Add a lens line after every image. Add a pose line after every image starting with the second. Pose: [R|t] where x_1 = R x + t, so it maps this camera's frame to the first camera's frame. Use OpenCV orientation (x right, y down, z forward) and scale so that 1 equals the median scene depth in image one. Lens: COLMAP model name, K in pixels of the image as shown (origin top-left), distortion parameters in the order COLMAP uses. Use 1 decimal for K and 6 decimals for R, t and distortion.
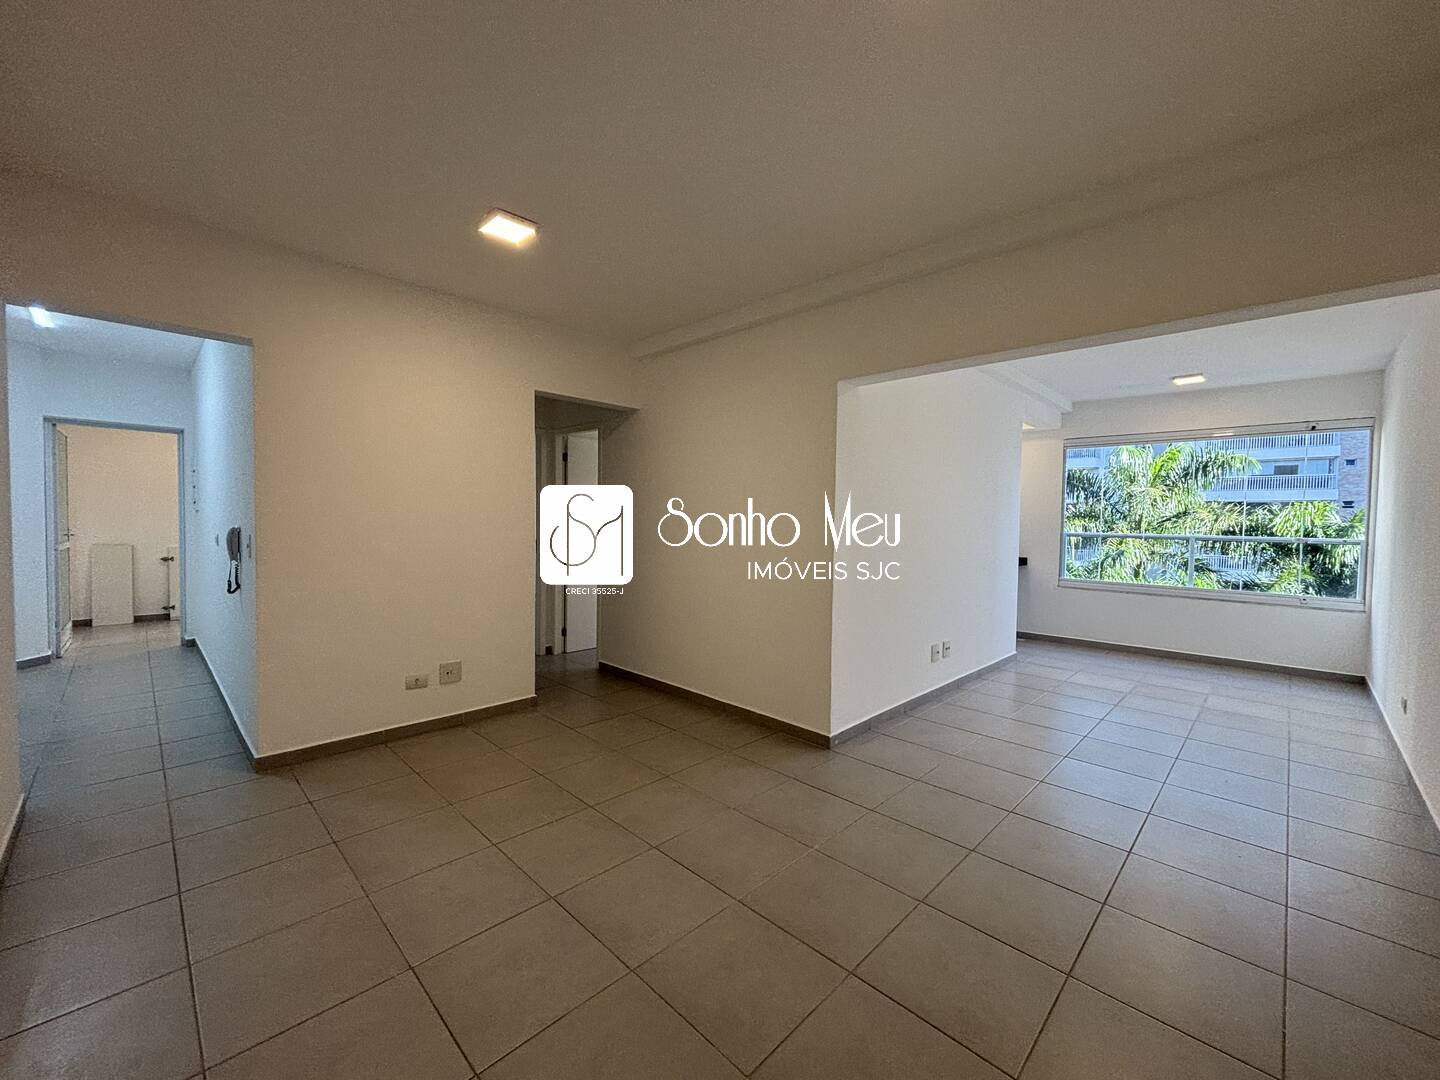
lens RADIAL K [[582.3, 0, 721.4], [0, 582.3, 536.1], [0, 0, 1]] dist [0.000676, 0.000289]
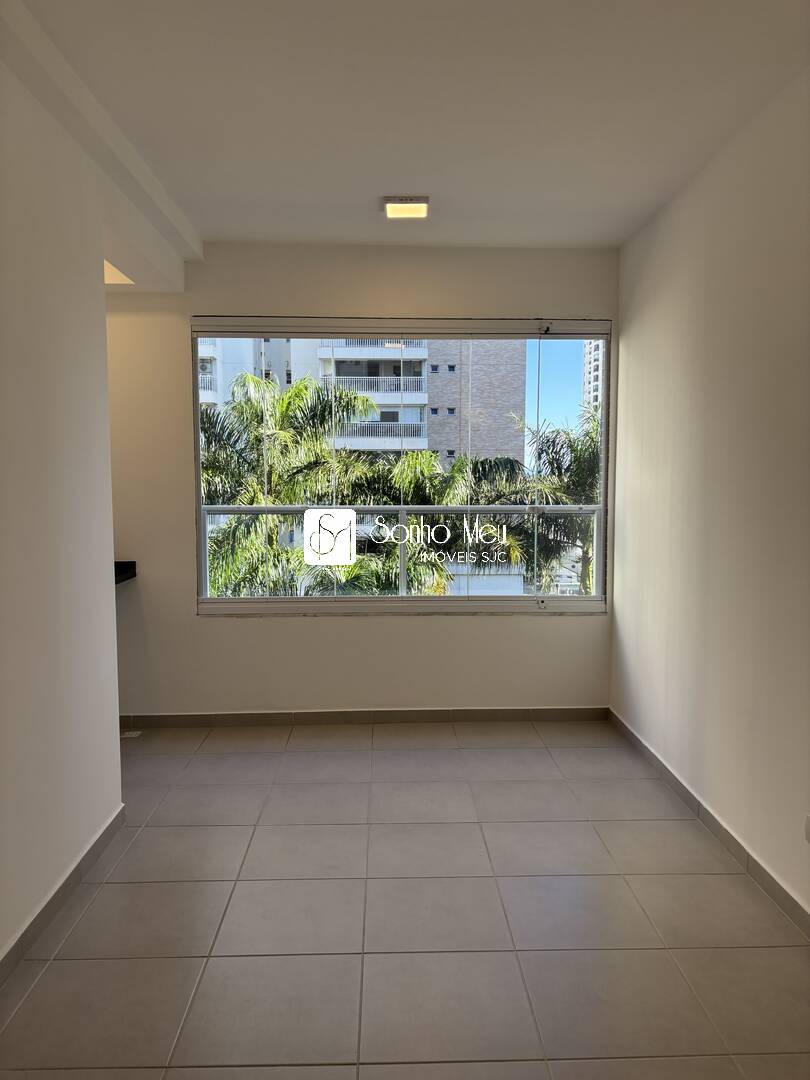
lens RADIAL K [[813.5, 0, 405.0], [0, 813.5, 540.0], [0, 0, 1]] dist [0.104087, -0.000374]
pose [[0.696598, -0.070266, 0.714012, 0.057206], [0.031018, 0.997212, 0.067874, -0.005411], [-0.716791, -0.025134, 0.696835, 0.107261]]
